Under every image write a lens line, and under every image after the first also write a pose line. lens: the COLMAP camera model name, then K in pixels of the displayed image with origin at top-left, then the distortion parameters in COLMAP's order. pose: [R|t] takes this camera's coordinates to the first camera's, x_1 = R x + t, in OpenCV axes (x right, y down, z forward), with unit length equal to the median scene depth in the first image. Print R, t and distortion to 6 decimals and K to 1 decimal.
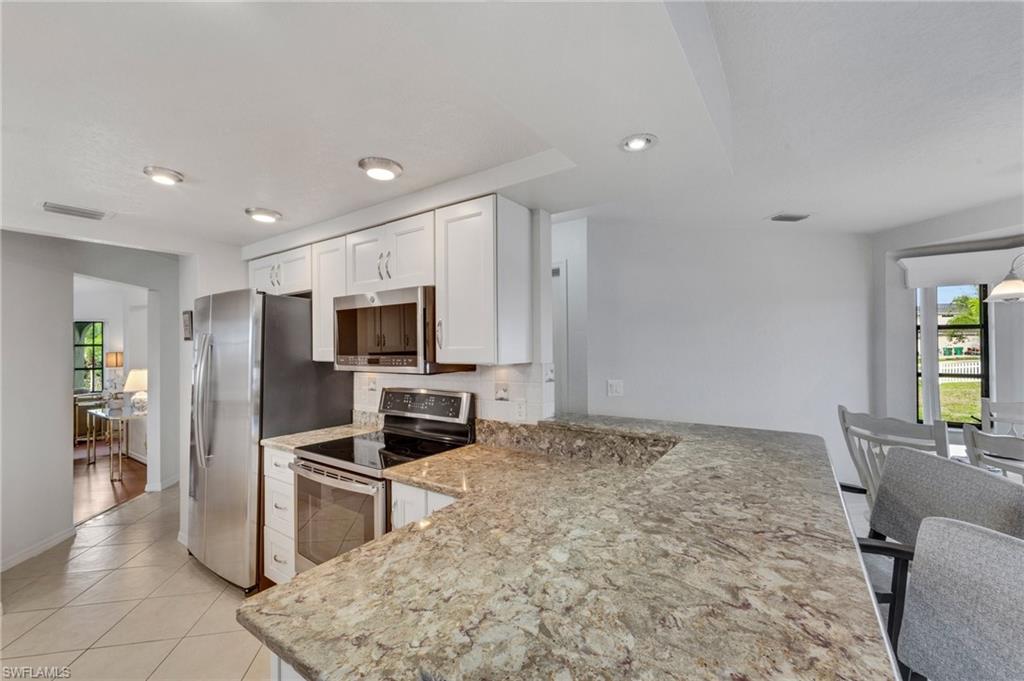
lens RADIAL K [[431.9, 0, 505.8], [0, 431.9, 342.9], [0, 0, 1]] dist [0.001449, 0.000398]
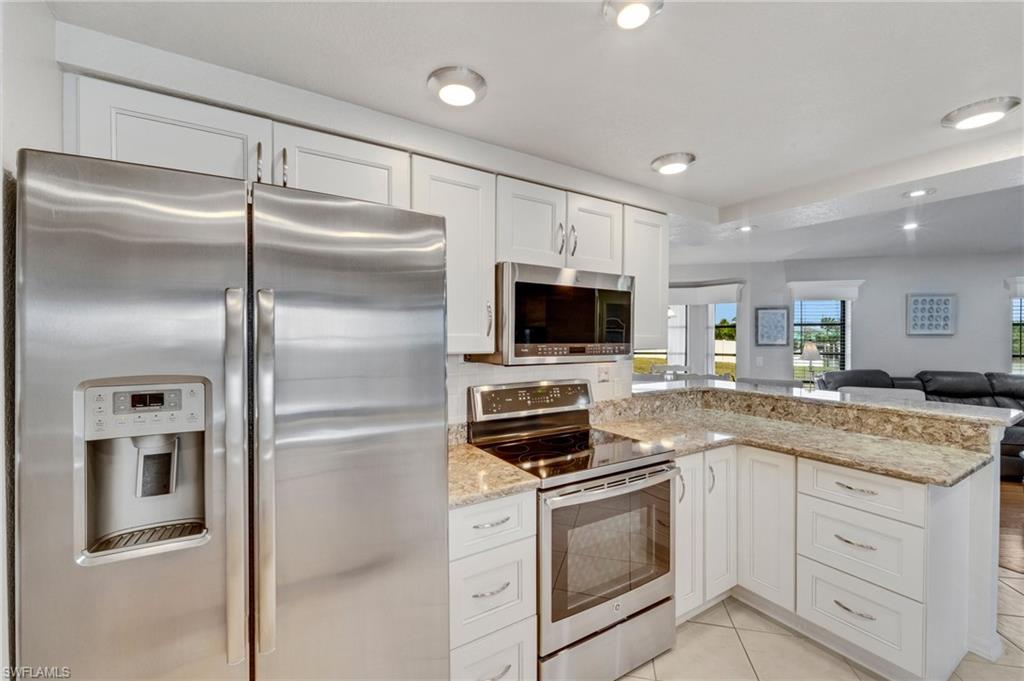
lens RADIAL K [[431.9, 0, 505.8], [0, 431.9, 342.9], [0, 0, 1]] dist [0.001449, 0.000398]
pose [[0.362225, -0.001517, 0.932090, -1.185600], [-0.017054, 0.999821, 0.008254, 0.023649], [-0.931935, -0.018885, 0.362134, 0.835548]]
